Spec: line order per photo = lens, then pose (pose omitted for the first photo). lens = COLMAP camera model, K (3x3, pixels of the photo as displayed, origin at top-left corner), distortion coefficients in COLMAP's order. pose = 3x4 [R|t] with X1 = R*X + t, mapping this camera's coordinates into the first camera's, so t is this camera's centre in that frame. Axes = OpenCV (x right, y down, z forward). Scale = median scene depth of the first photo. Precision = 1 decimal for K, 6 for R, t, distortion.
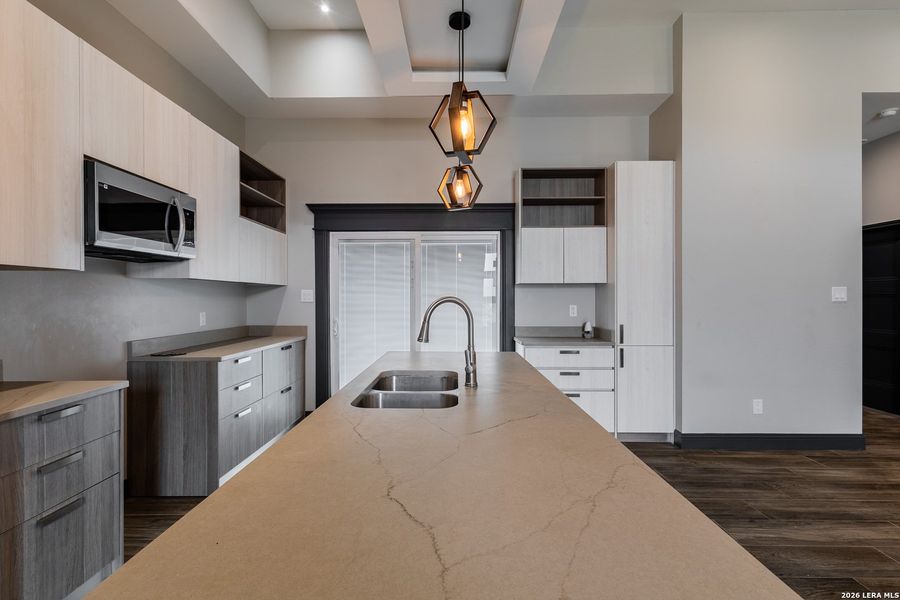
lens RADIAL K [[412.8, 0, 452.3], [0, 412.8, 298.6], [0, 0, 1]] dist [0.013072, -0.004103]
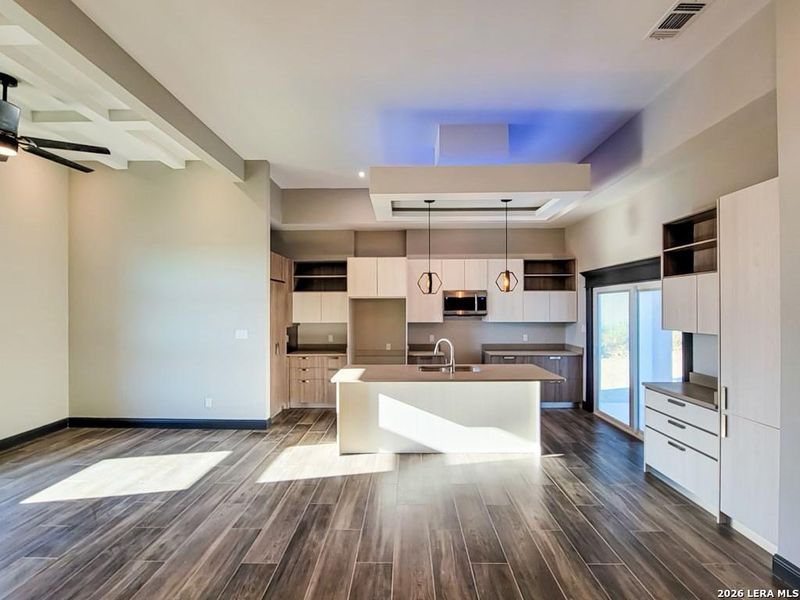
lens RADIAL K [[342.0, 0, 401.1], [0, 342.0, 304.8], [0, 0, 1]] dist [0.000099, -0.001411]
pose [[0.003275, -0.010335, -0.999941, 1.063827], [0.000884, 0.999946, -0.010332, -0.095755], [0.999994, -0.000850, 0.003284, 0.318025]]
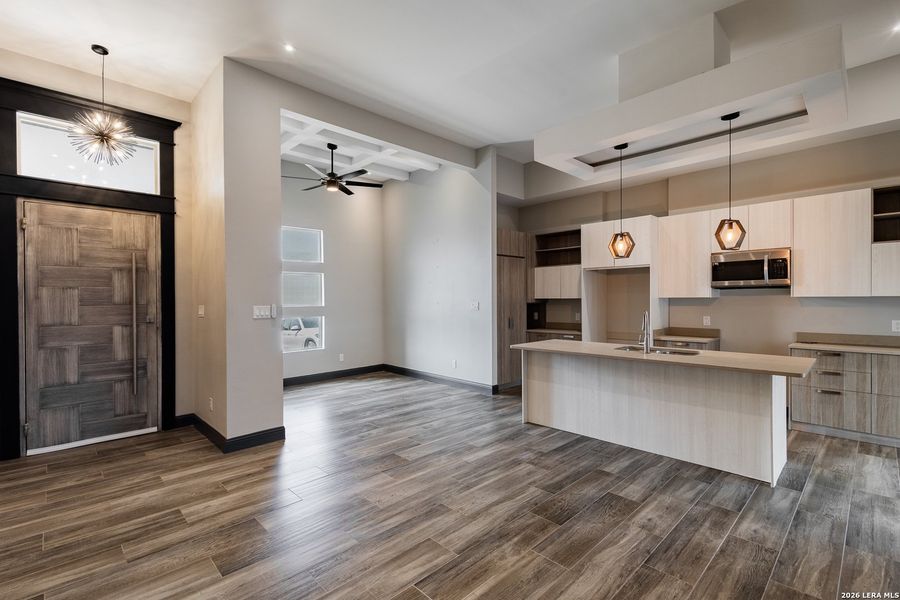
lens RADIAL K [[412.8, 0, 450.4], [0, 412.8, 301.2], [0, 0, 1]] dist [0.013072, -0.004103]
pose [[-0.705520, 0.012637, -0.708577, 1.085083], [0.007594, 0.999918, 0.010272, -0.041552], [0.708649, 0.001867, -0.705559, 0.852094]]
